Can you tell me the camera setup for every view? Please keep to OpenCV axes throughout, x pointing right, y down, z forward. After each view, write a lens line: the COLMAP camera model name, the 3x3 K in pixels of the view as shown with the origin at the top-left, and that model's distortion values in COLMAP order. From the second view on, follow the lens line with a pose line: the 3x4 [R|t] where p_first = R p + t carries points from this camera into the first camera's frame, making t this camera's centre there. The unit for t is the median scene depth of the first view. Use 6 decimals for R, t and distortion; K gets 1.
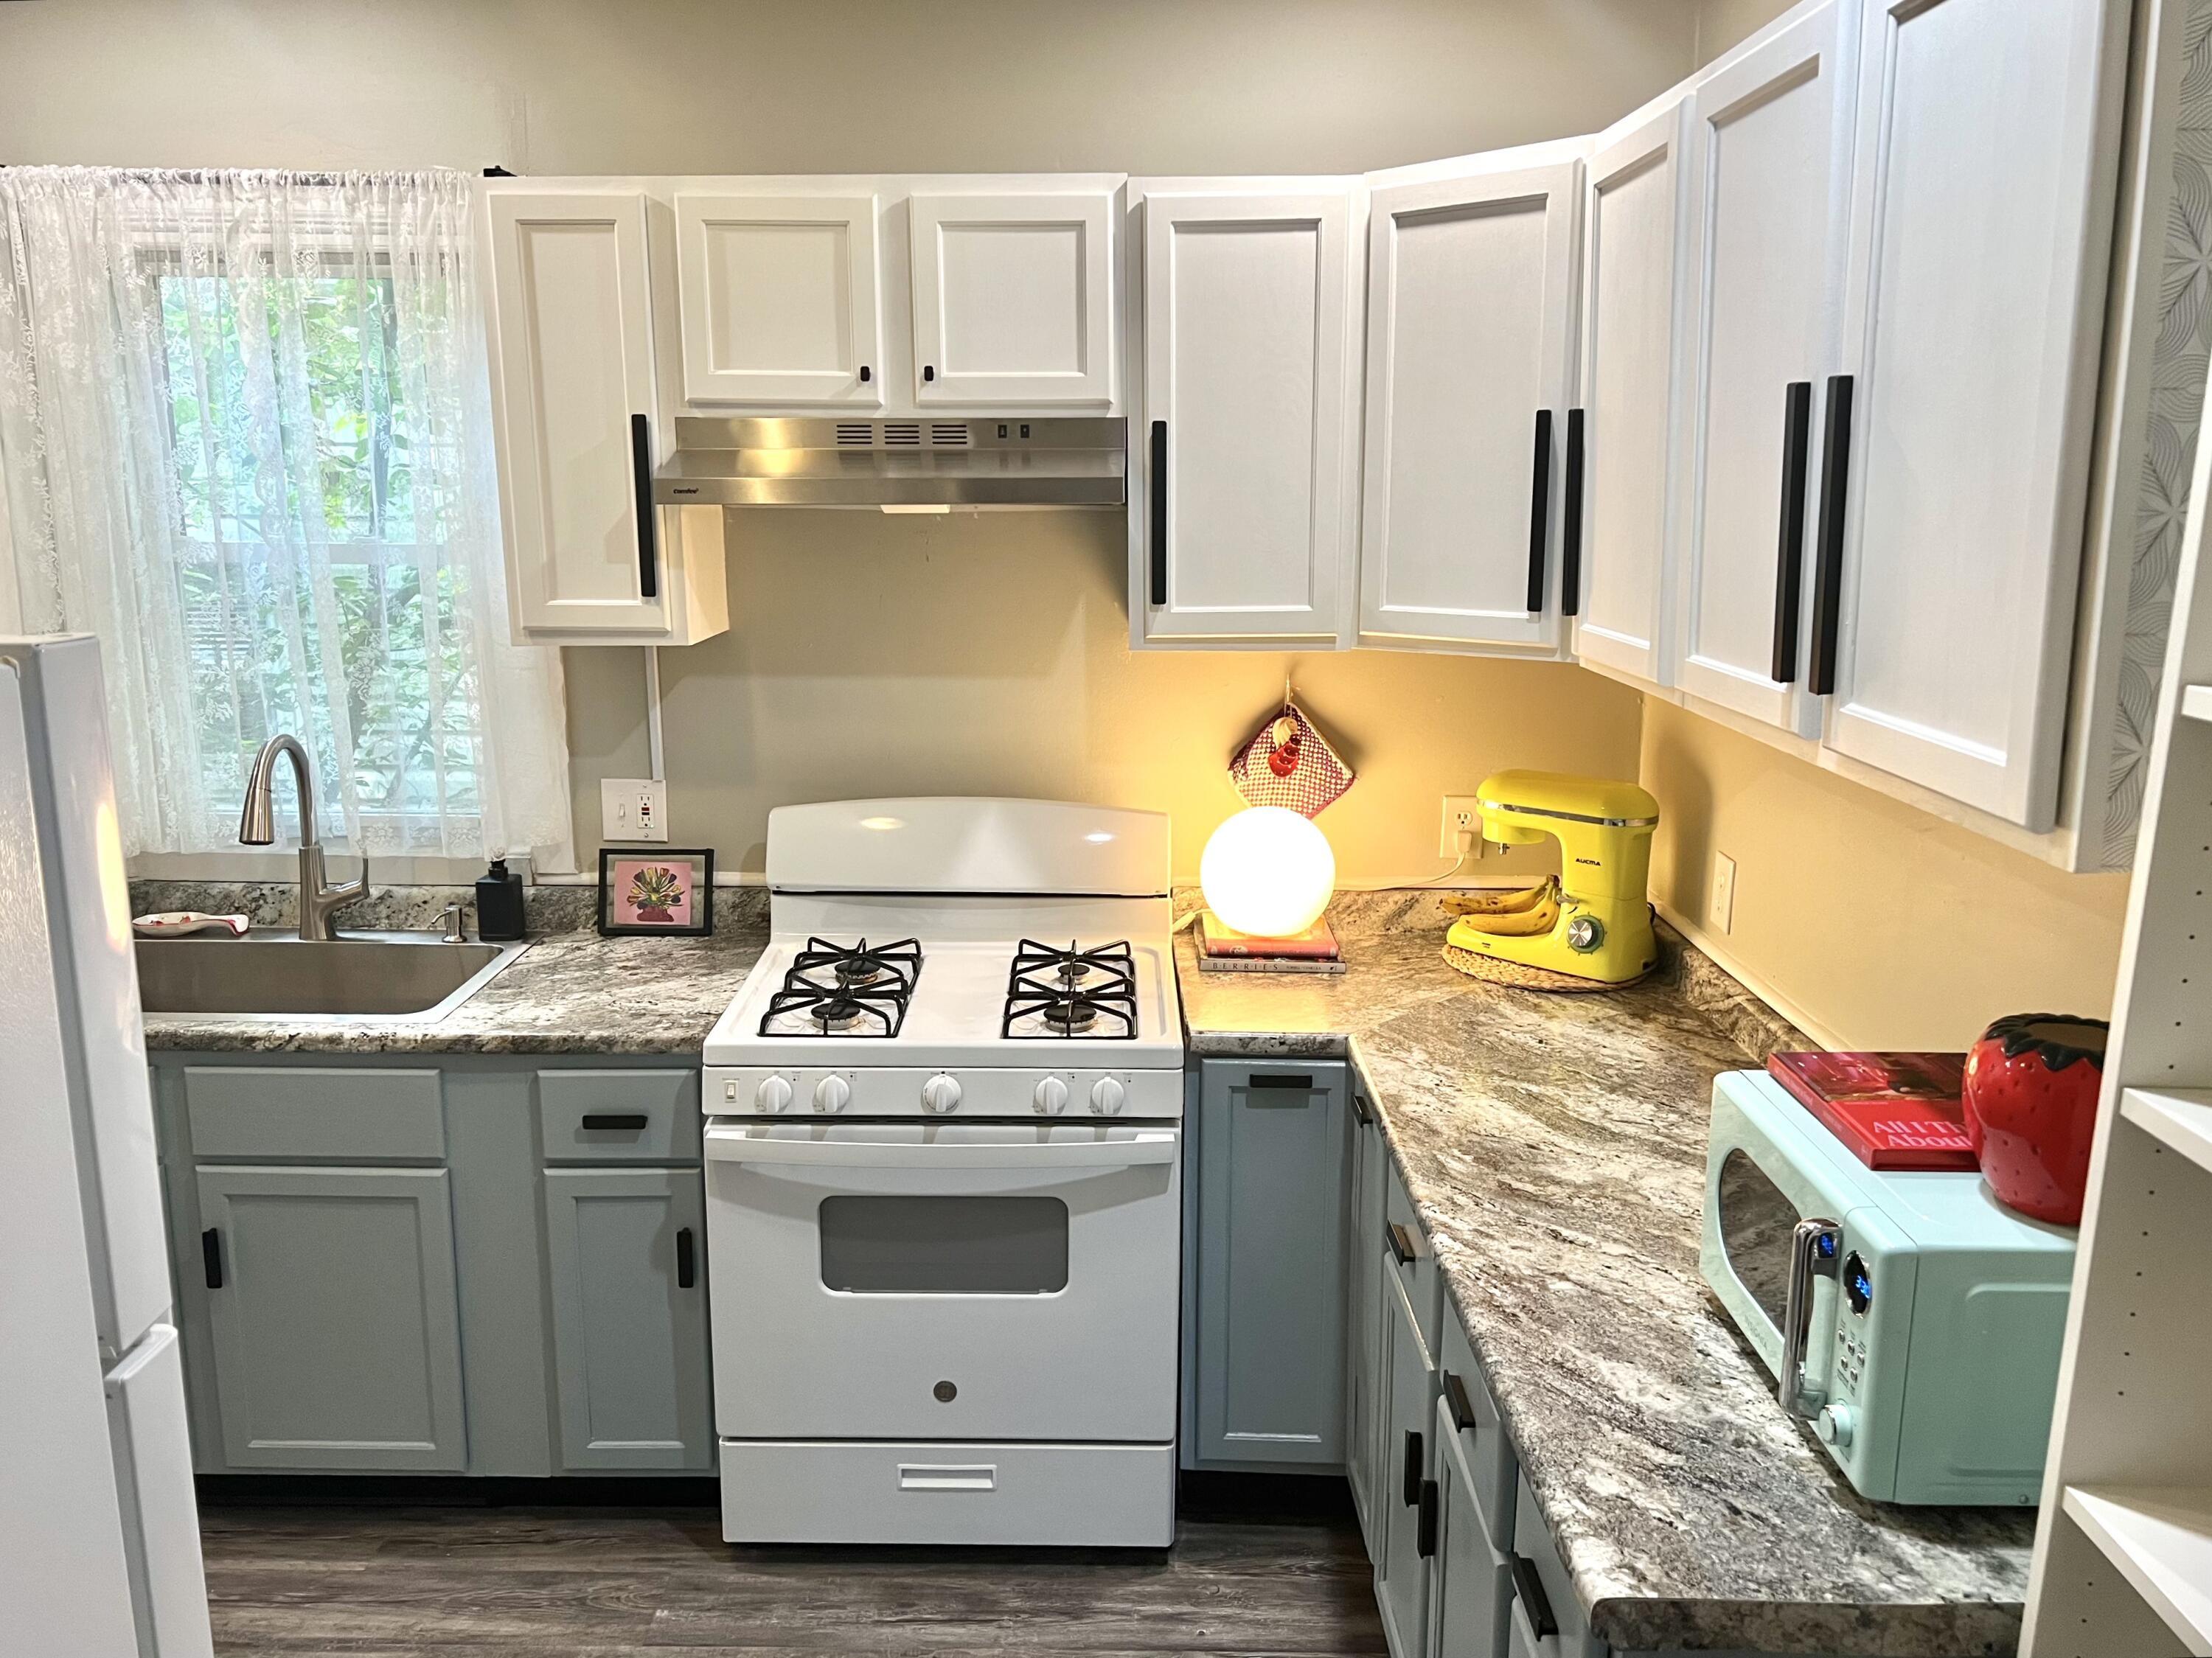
lens RADIAL K [[1690.7, 0, 1100.3], [0, 1690.7, 838.5], [0, 0, 1]] dist [0.059904, -0.068435]
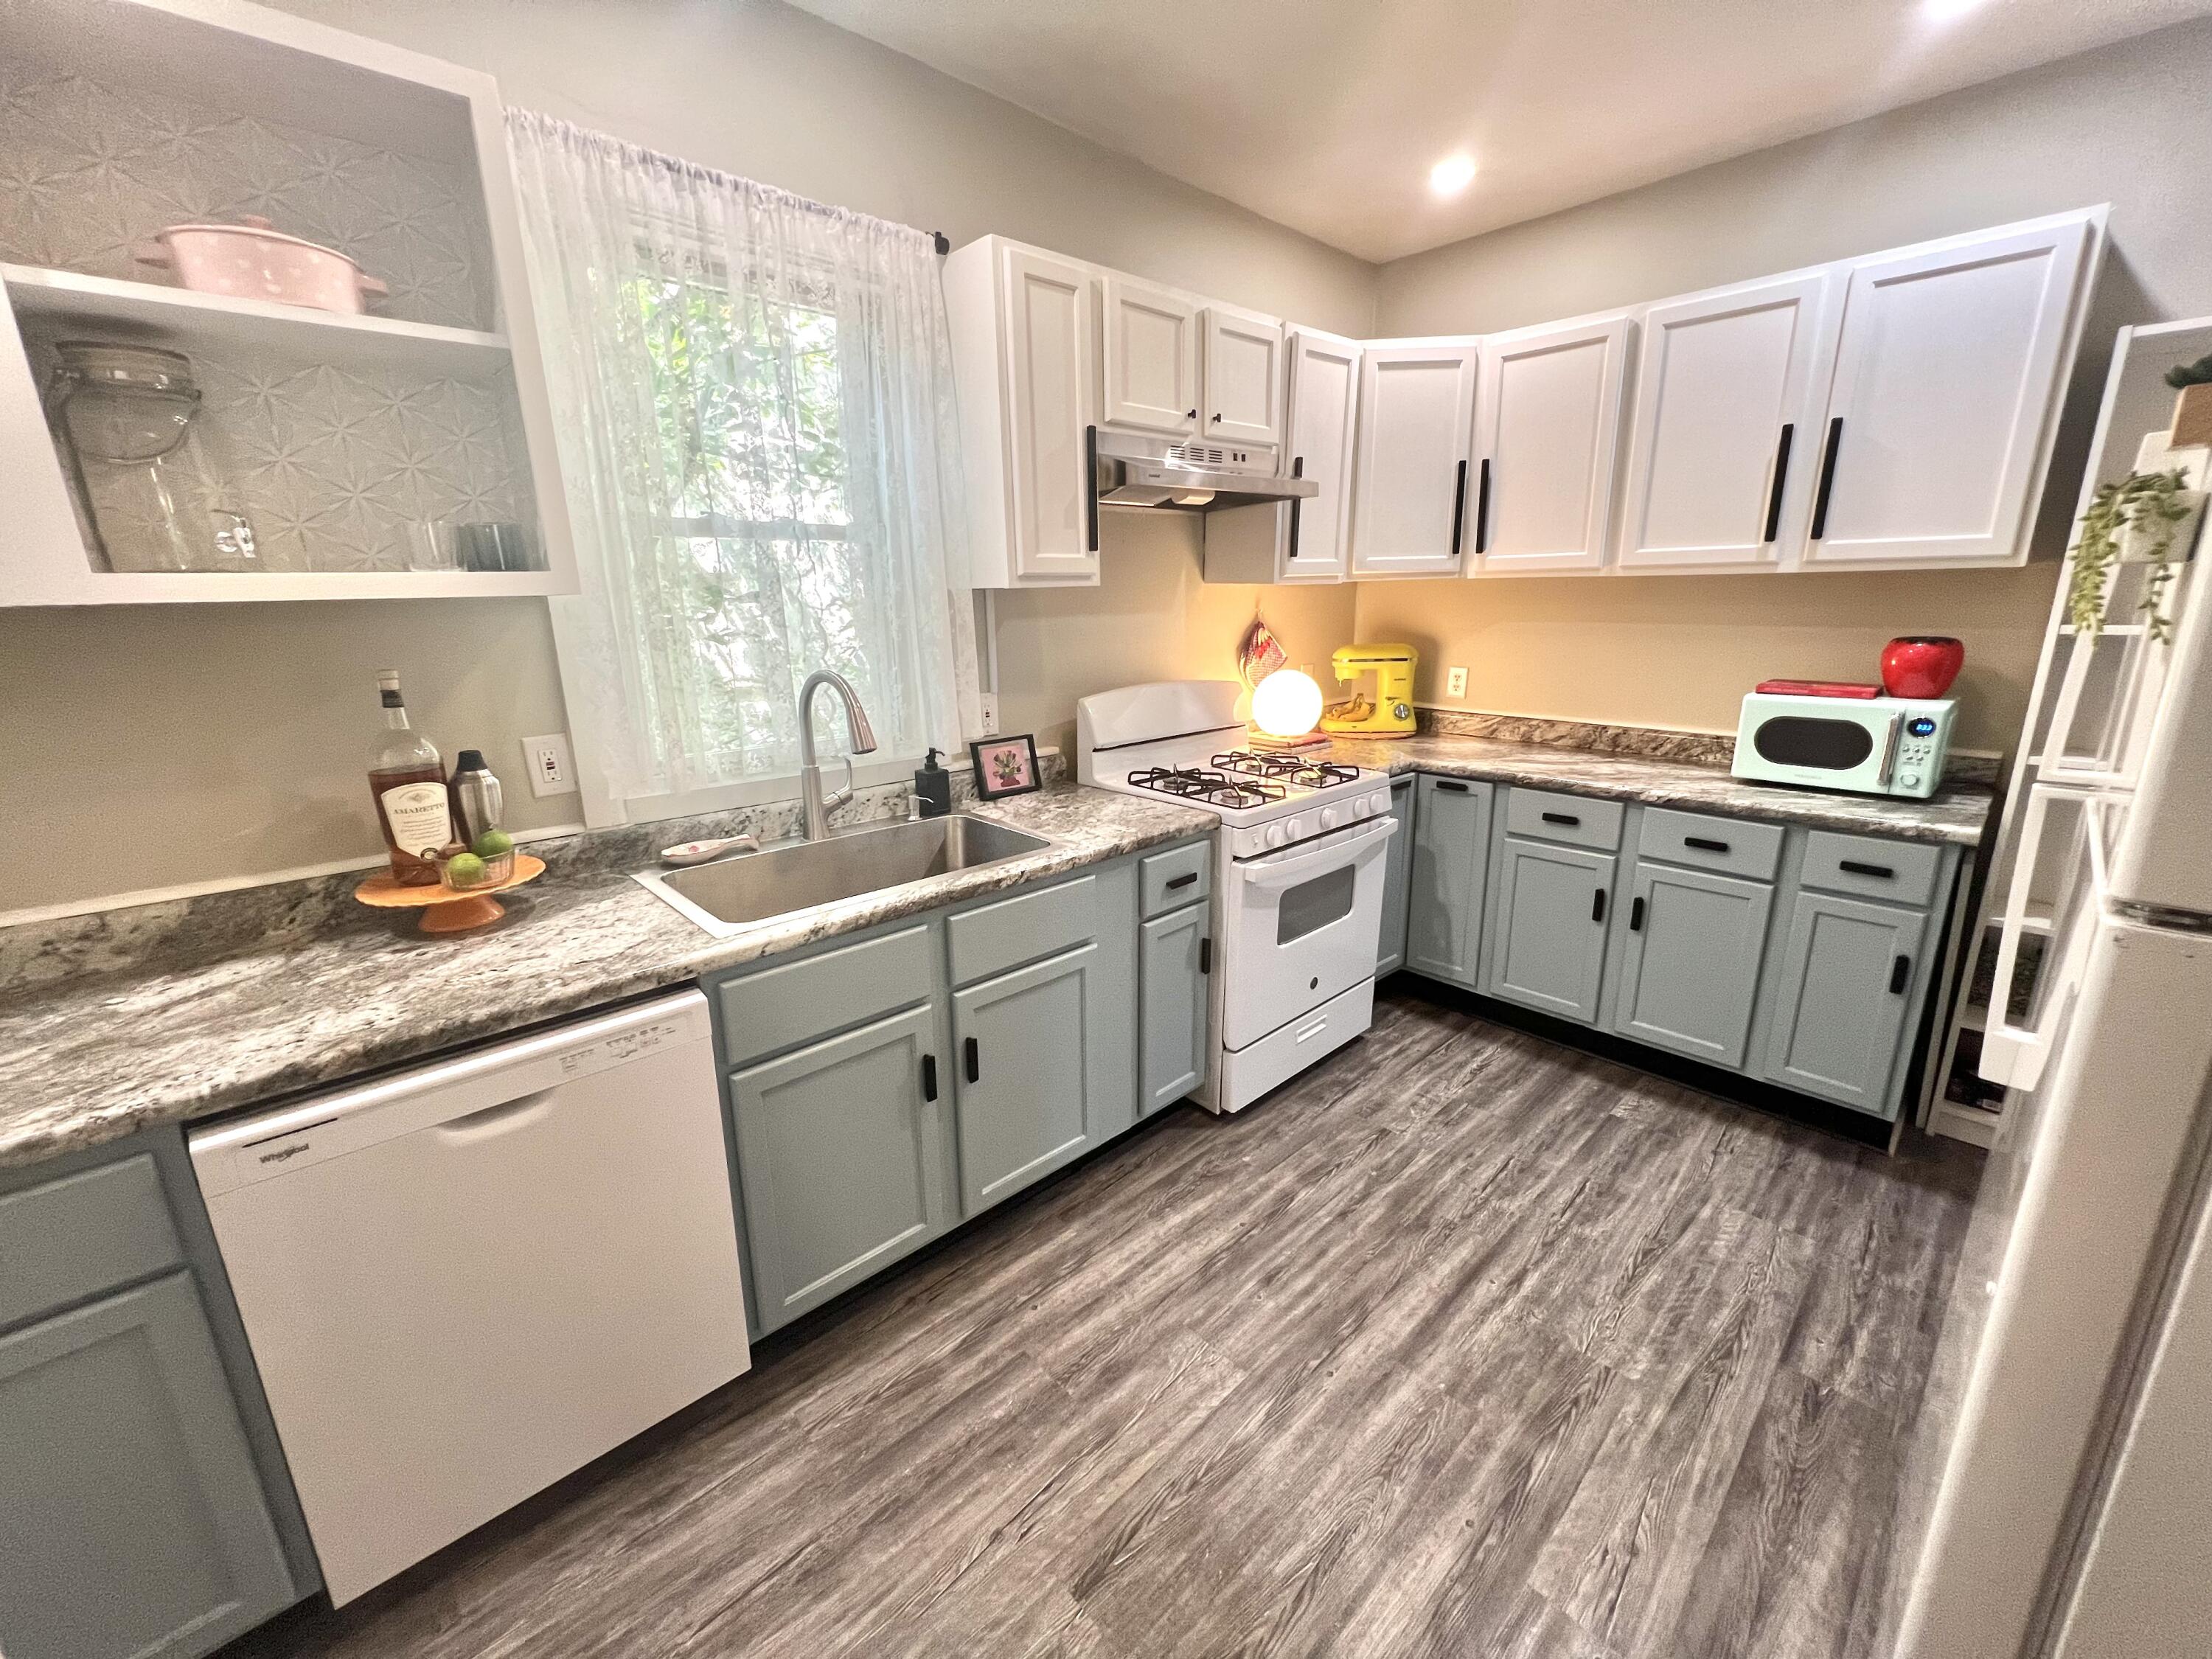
lens RADIAL K [[880.8, 0, 1097.9], [0, 880.8, 825.6], [0, 0, 1]] dist [-0.002031, -0.000908]
pose [[0.725617, -0.192229, 0.660703, -0.861473], [0.165311, 0.980764, 0.103798, 0.017772], [-0.667947, 0.033904, 0.743437, 0.437213]]
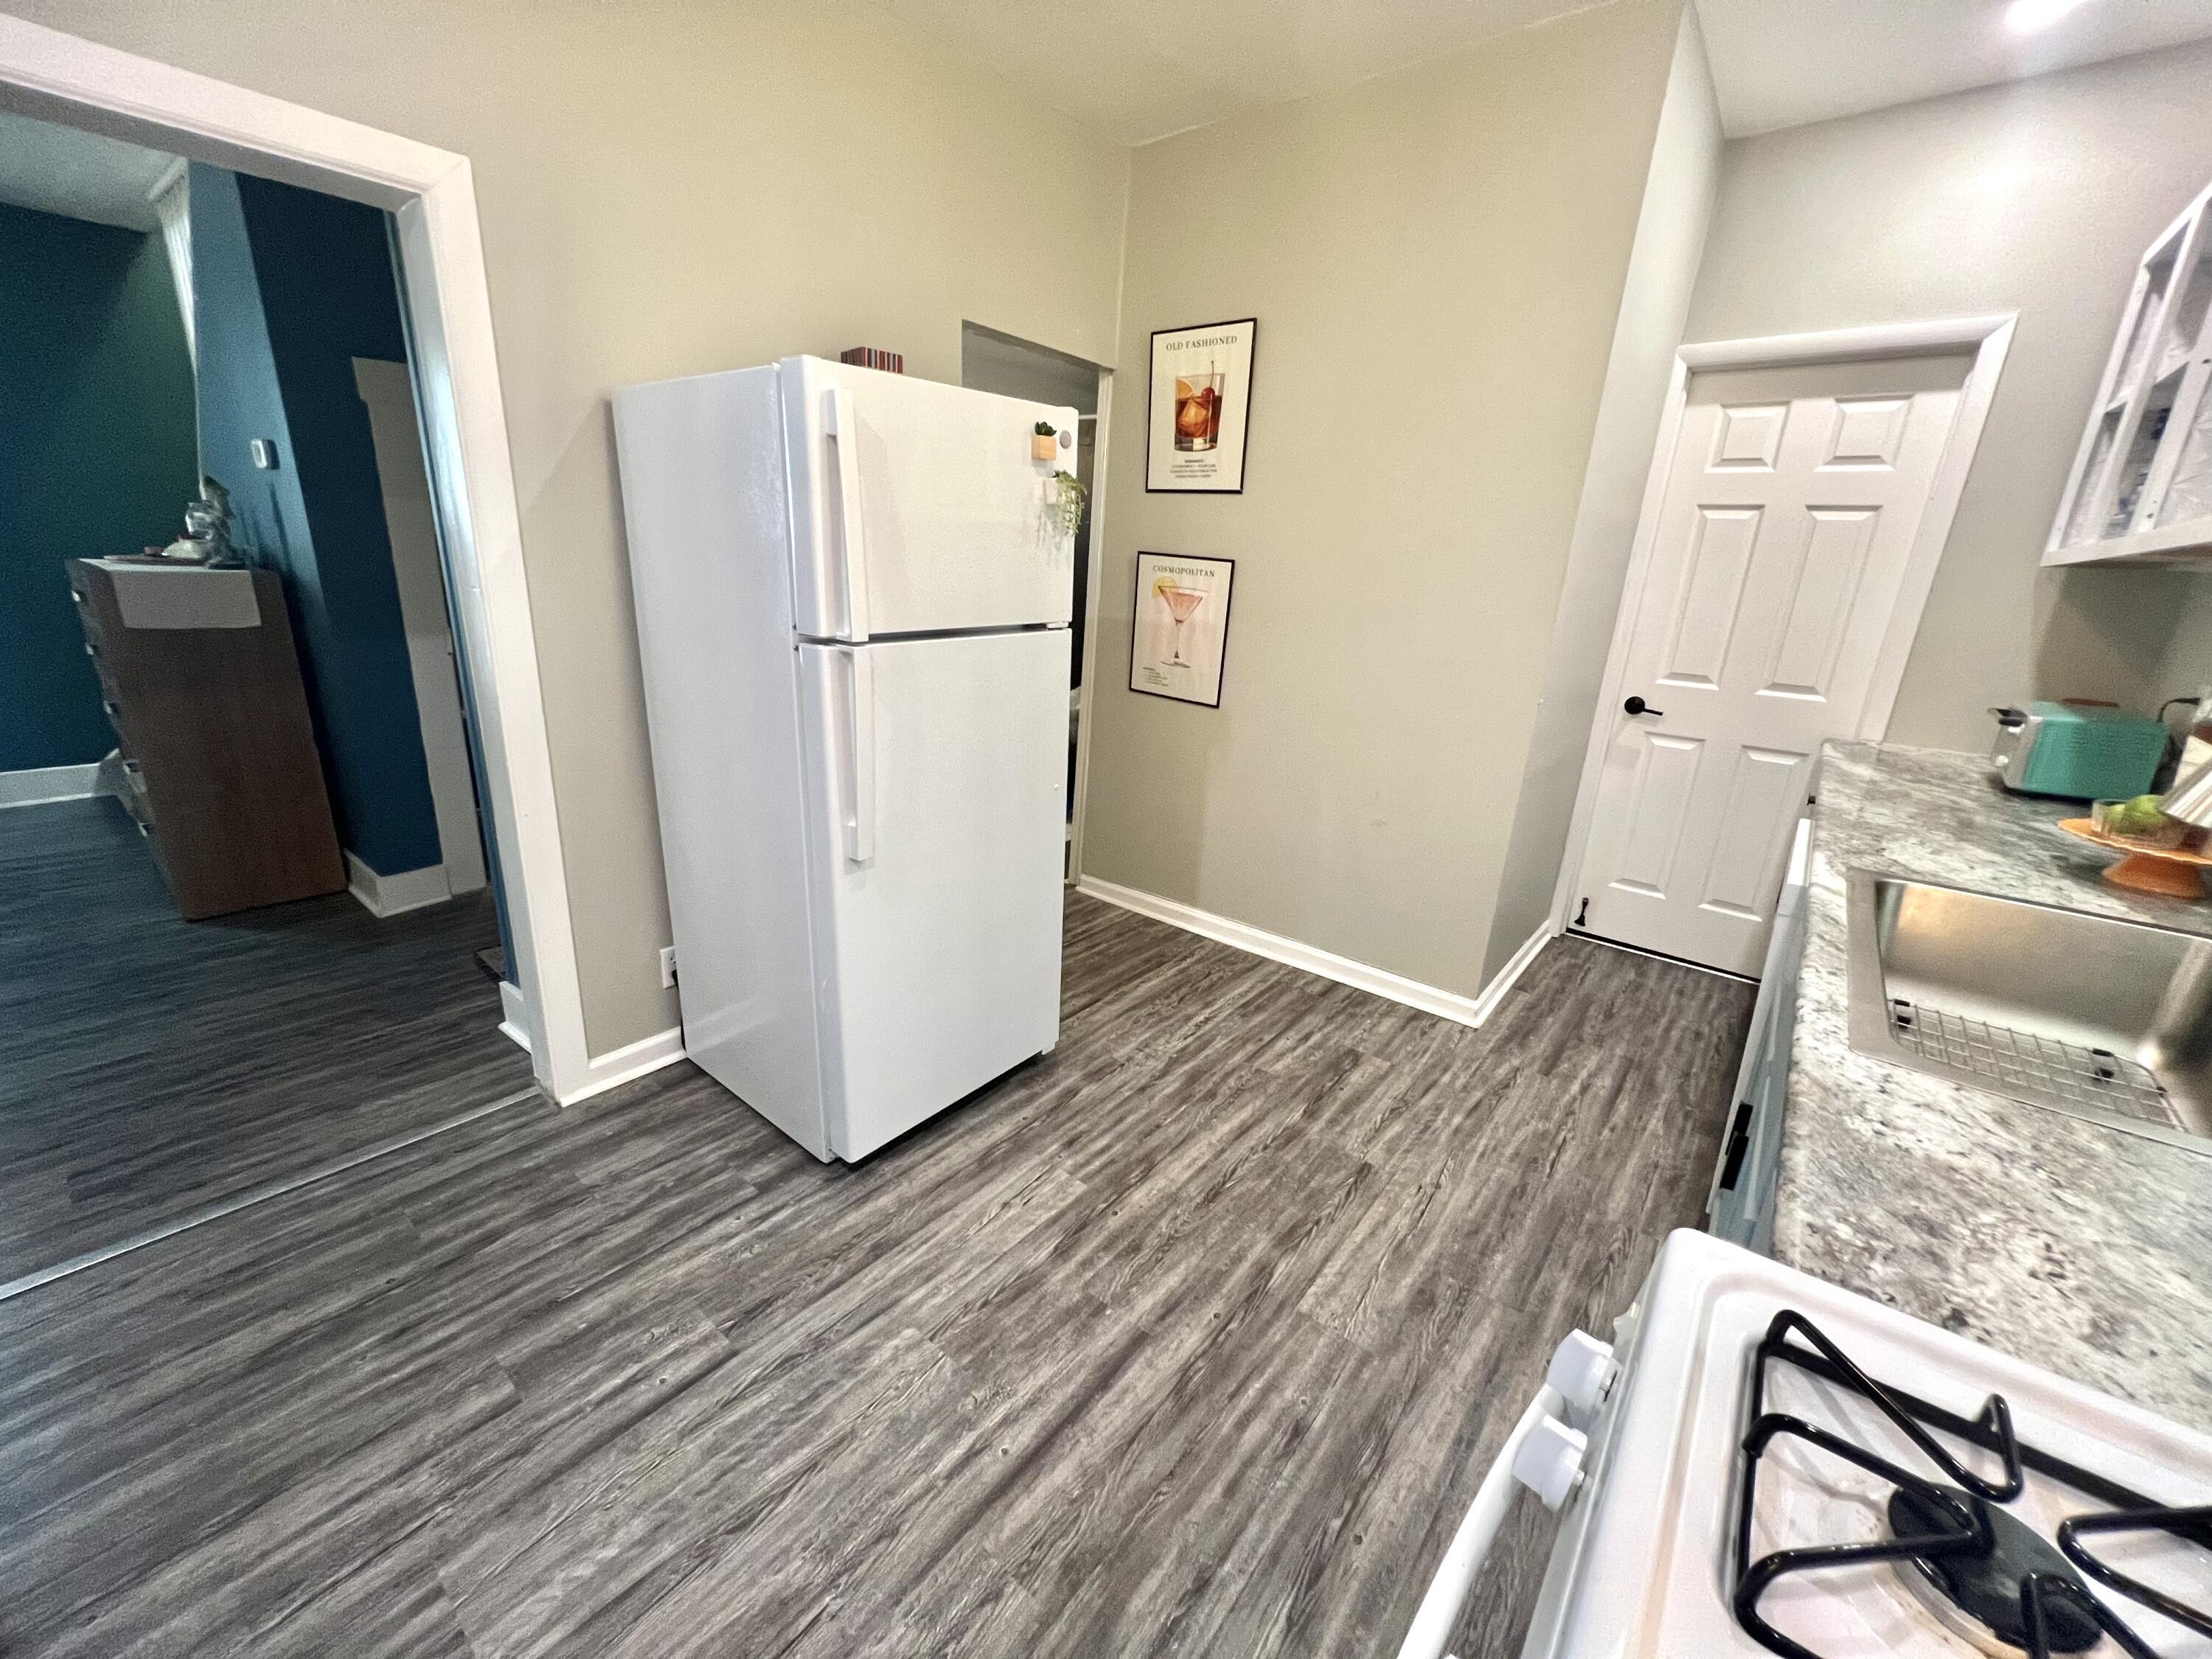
lens RADIAL K [[880.8, 0, 1100.6], [0, 880.8, 825.3], [0, 0, 1]] dist [-0.002031, -0.000908]
pose [[-0.624055, 0.198175, -0.755832, 0.040732], [-0.212552, 0.887774, 0.408263, -0.049520], [0.751916, 0.415432, -0.511897, 0.913545]]
